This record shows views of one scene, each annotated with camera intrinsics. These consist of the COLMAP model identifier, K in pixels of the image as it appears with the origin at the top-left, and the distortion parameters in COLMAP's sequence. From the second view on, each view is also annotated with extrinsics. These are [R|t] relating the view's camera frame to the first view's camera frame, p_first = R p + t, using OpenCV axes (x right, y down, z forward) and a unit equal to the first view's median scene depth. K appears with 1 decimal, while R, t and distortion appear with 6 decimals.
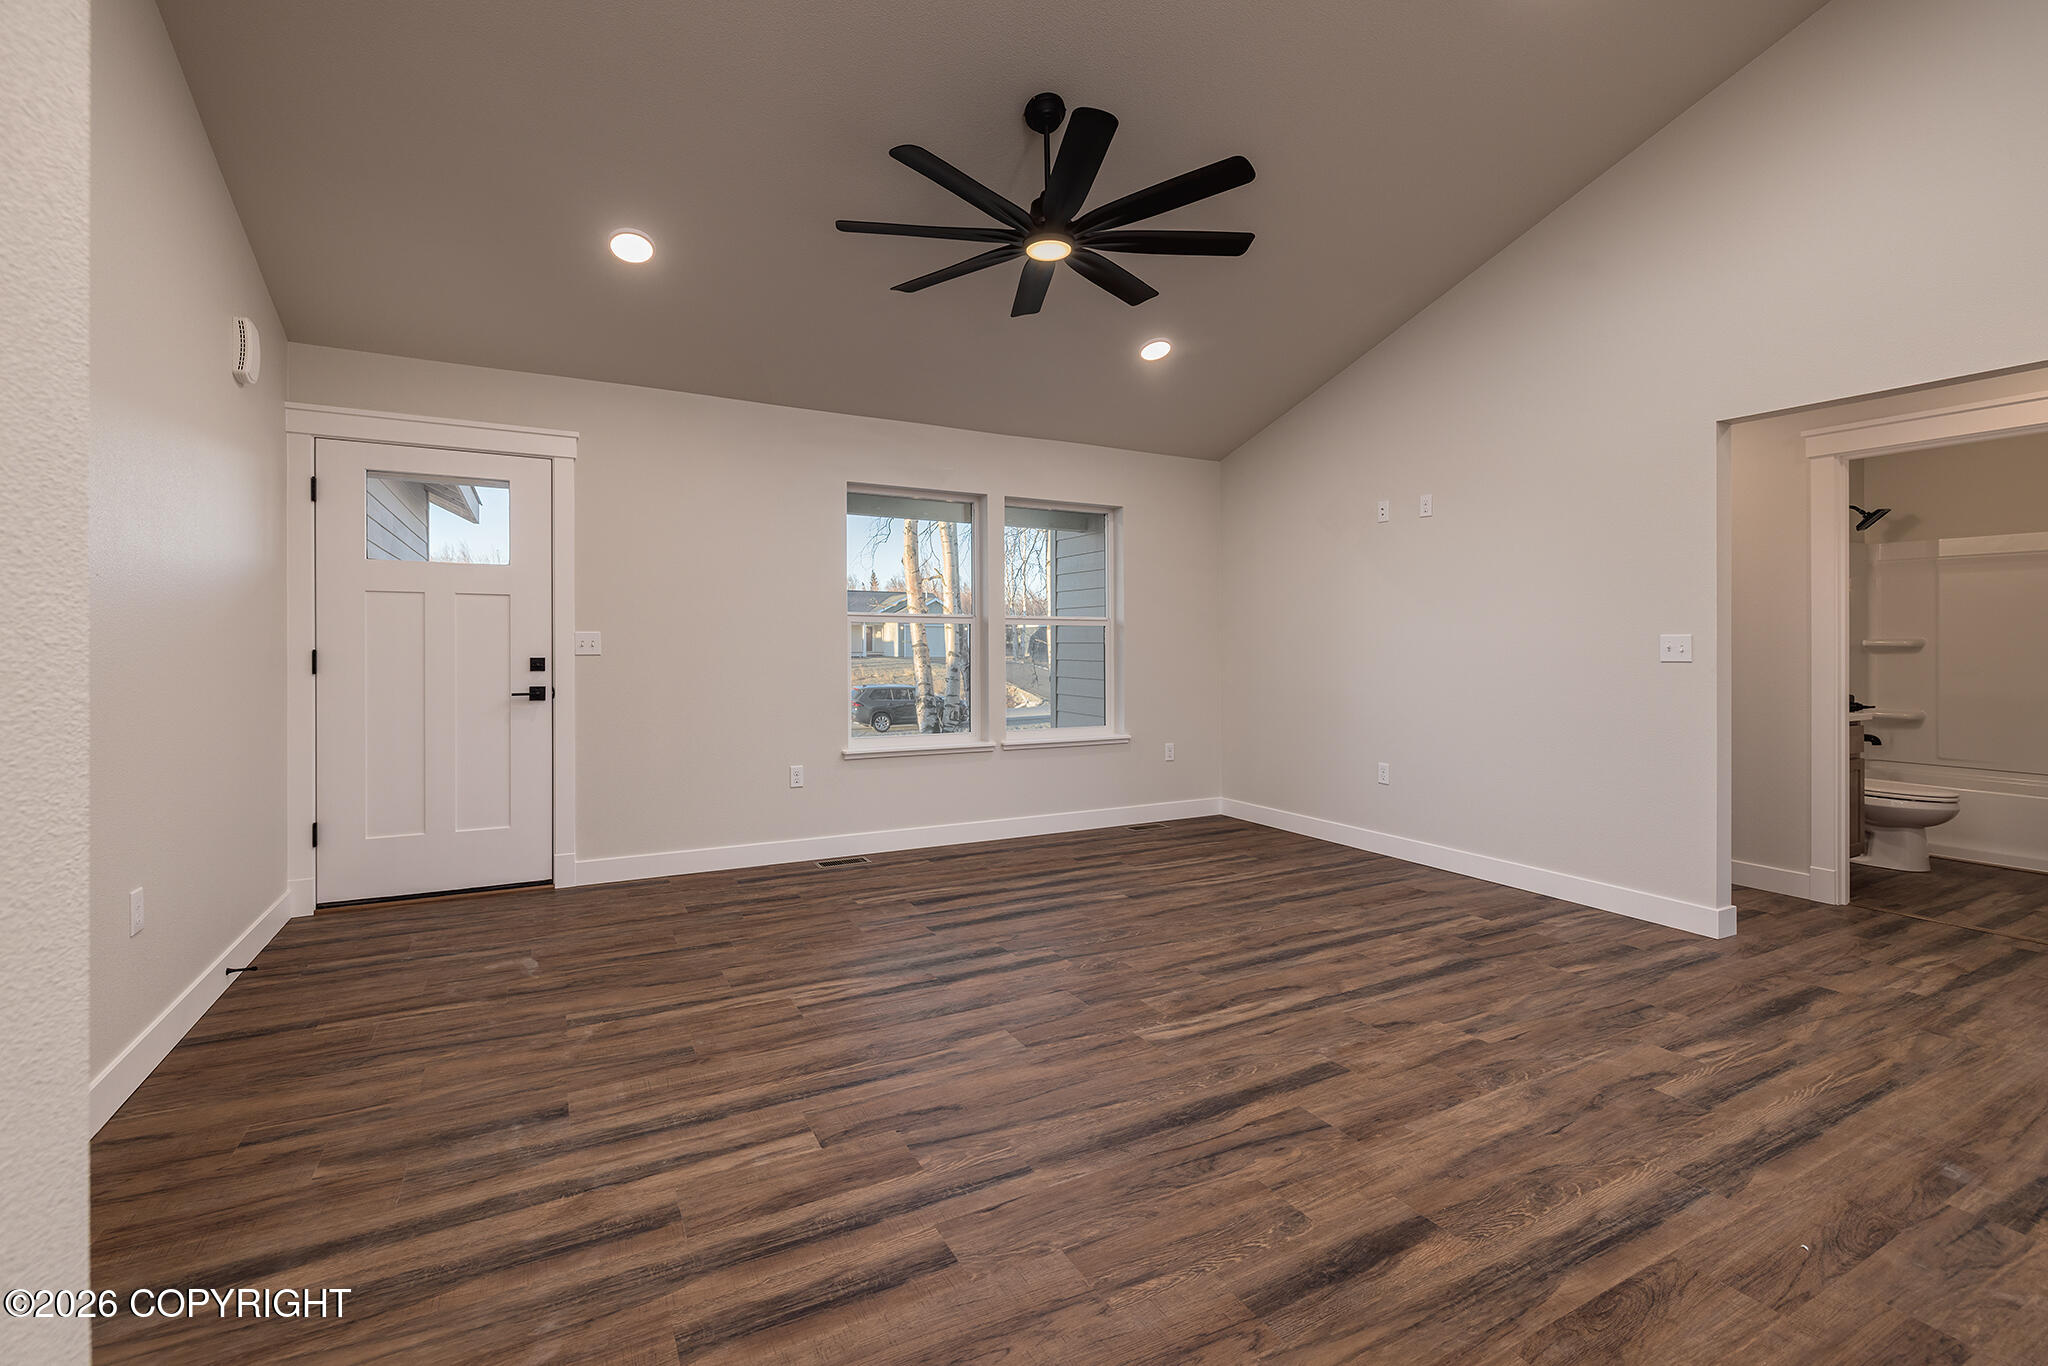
lens RADIAL K [[856.9, 0, 982.3], [0, 856.9, 658.0], [0, 0, 1]] dist [-0.001580, 0.000267]
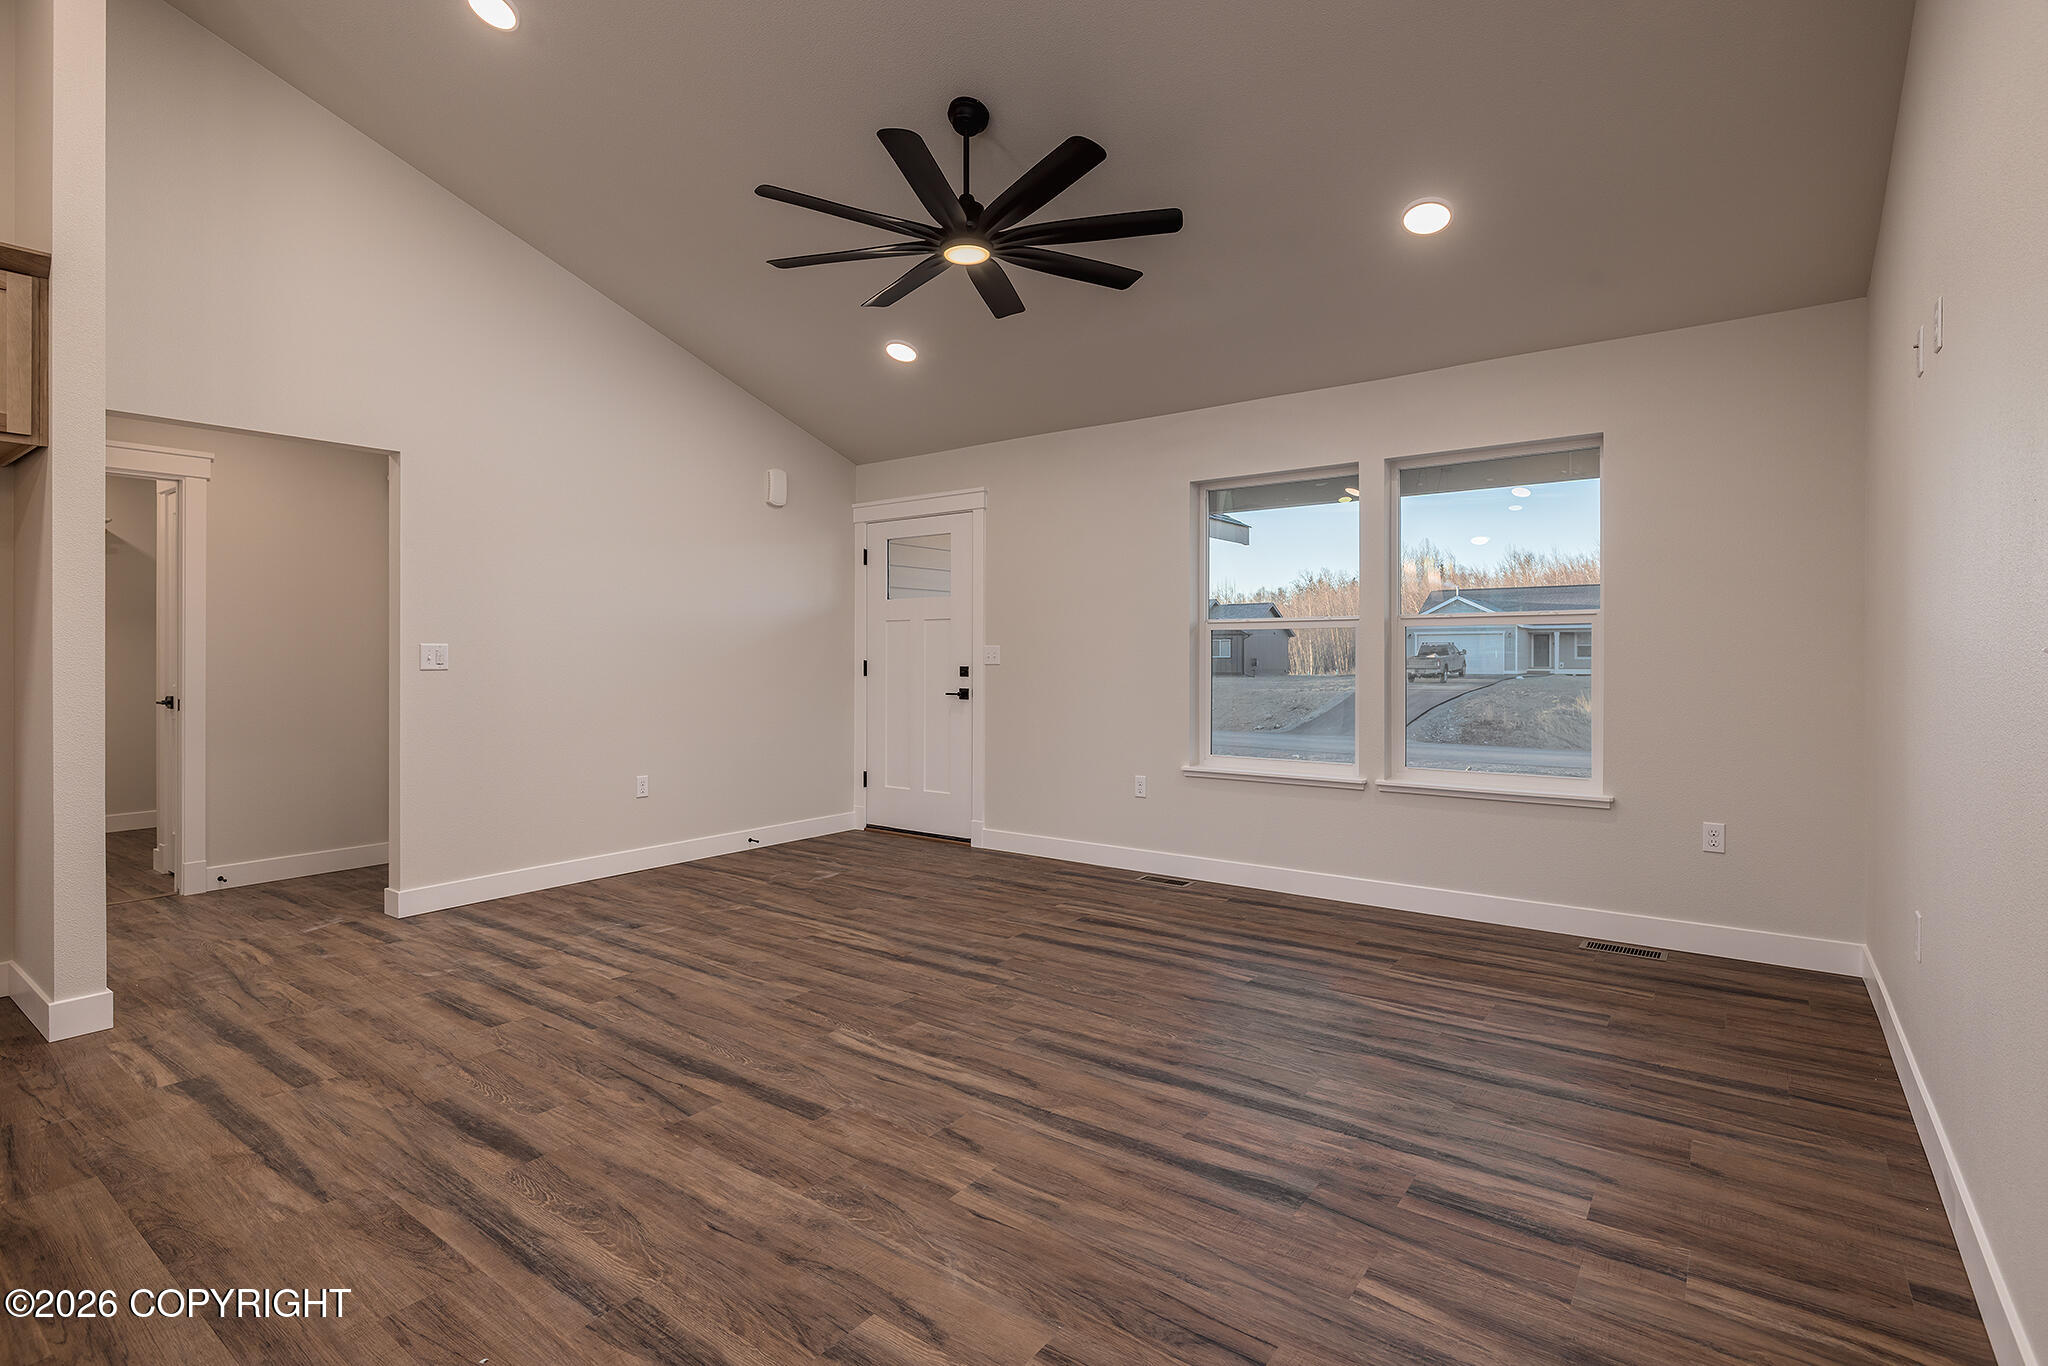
lens RADIAL K [[952.0, 0, 1017.0], [0, 952.0, 675.9], [0, 0, 1]] dist [-0.002978, -0.000950]
pose [[0.461393, 0.014793, -0.887072, 1.094660], [-0.008983, 0.999888, 0.012002, -0.005319], [0.887150, 0.002431, 0.461474, 0.555267]]
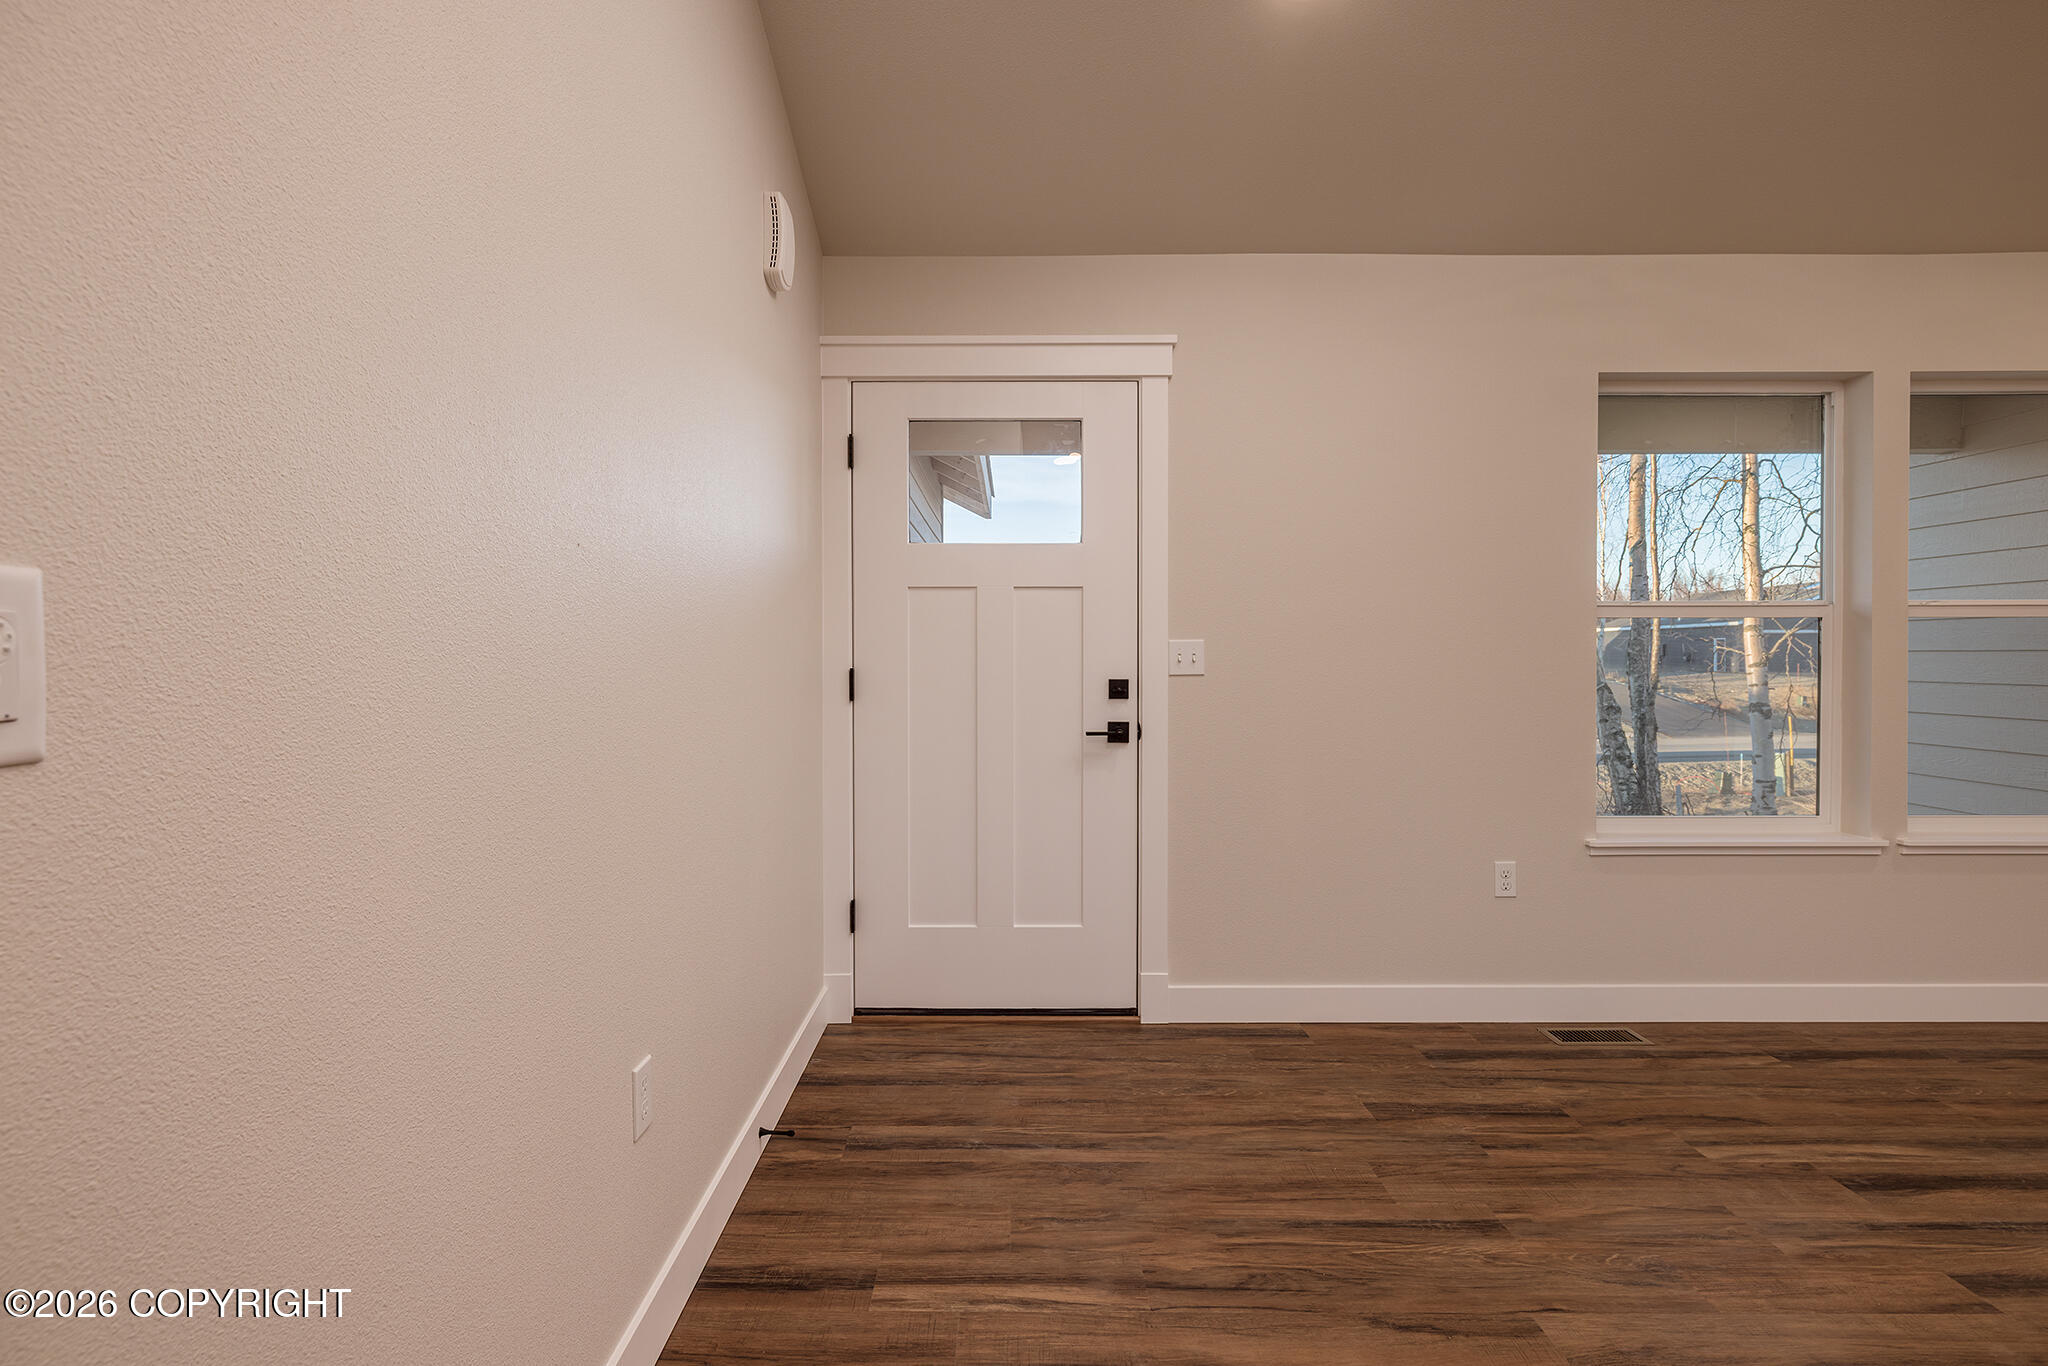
lens RADIAL K [[996.4, 0, 1026.6], [0, 996.4, 688.2], [0, 0, 1]] dist [-0.004197, -0.000592]
pose [[0.892546, 0.007927, -0.450886, -0.315330], [-0.000731, 0.999870, 0.016130, -0.008087], [0.450955, -0.014067, 0.892436, 0.366663]]
